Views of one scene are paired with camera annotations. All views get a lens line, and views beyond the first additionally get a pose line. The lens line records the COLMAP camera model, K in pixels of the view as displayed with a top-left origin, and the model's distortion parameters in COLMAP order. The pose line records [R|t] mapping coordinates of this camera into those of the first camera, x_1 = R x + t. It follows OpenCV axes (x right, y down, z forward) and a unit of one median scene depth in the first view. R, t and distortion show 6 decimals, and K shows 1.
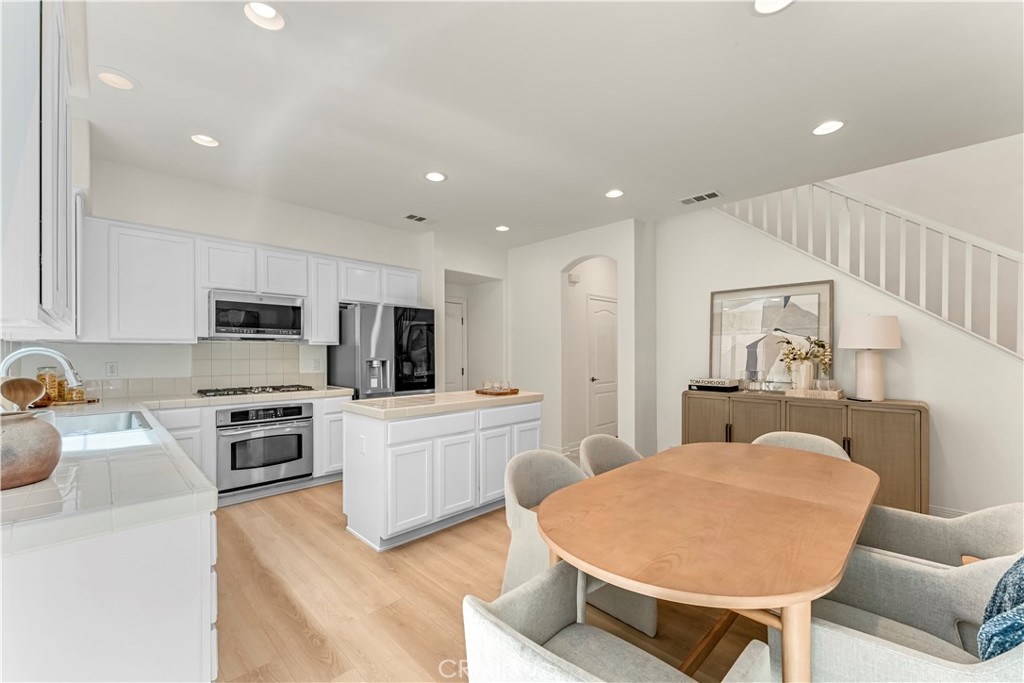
lens RADIAL K [[409.6, 0, 504.8], [0, 409.6, 353.0], [0, 0, 1]] dist [-0.006114, 0.002248]
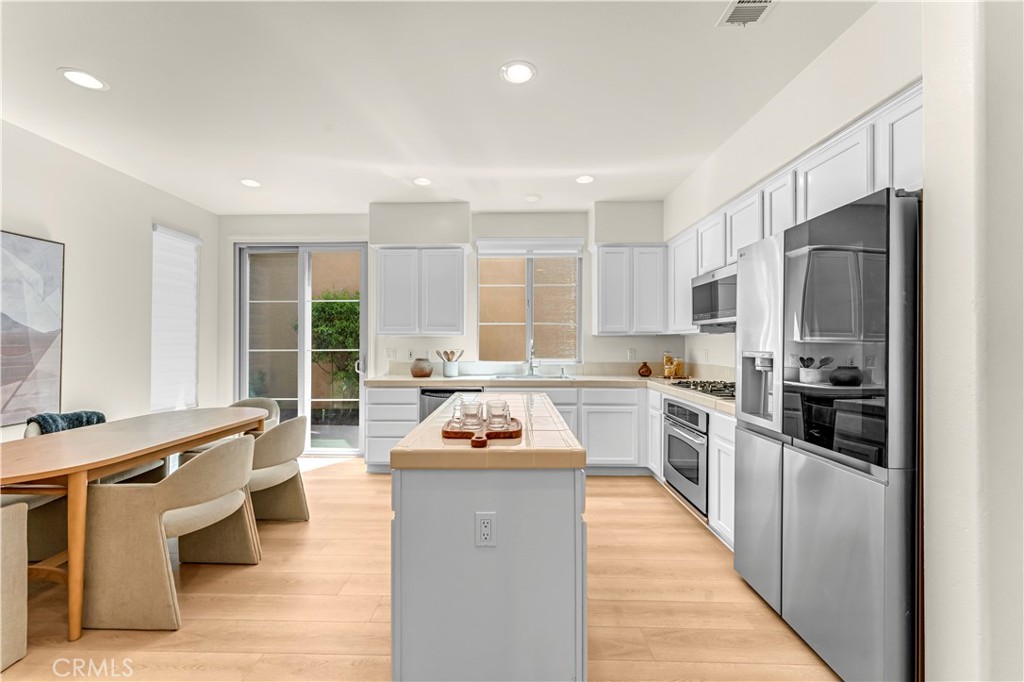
lens RADIAL K [[409.6, 0, 499.7], [0, 409.6, 341.3], [0, 0, 1]] dist [-0.006114, 0.002248]
pose [[-0.716177, -0.003741, -0.697909, 0.269837], [-0.000247, 0.999987, -0.005107, 0.003068], [0.697919, -0.003485, -0.716168, 1.270110]]
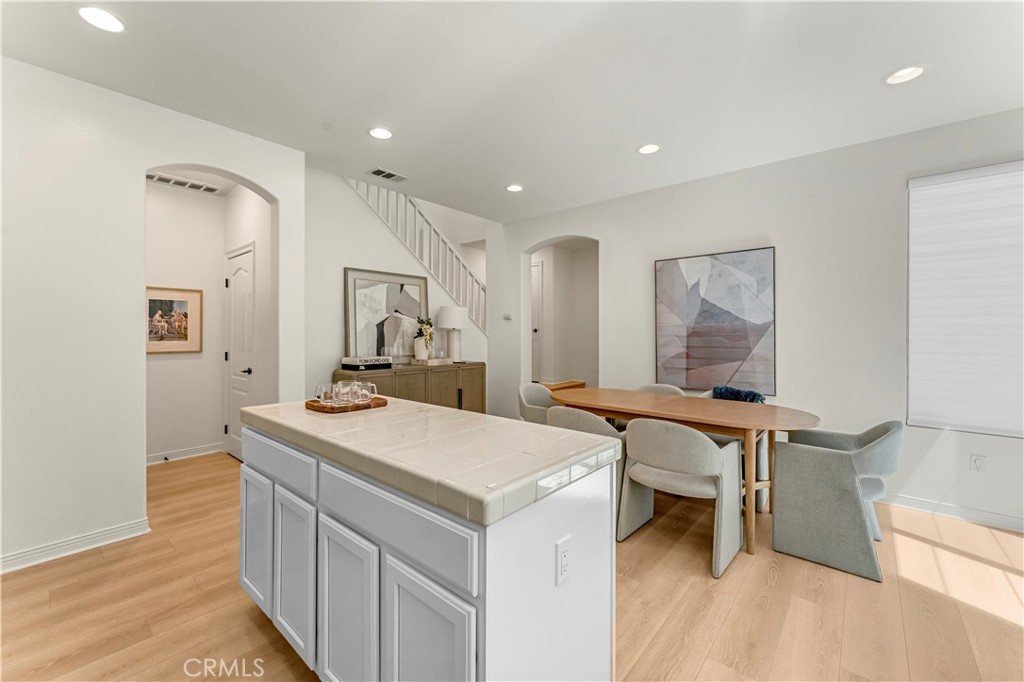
lens RADIAL K [[409.6, 0, 503.1], [0, 409.6, 332.8], [0, 0, 1]] dist [-0.006114, 0.002248]
pose [[-0.071306, 0.000419, 0.997454, -0.537077], [-0.001407, 0.999999, -0.000520, 0.004945], [-0.997453, -0.001440, -0.071306, 0.794292]]
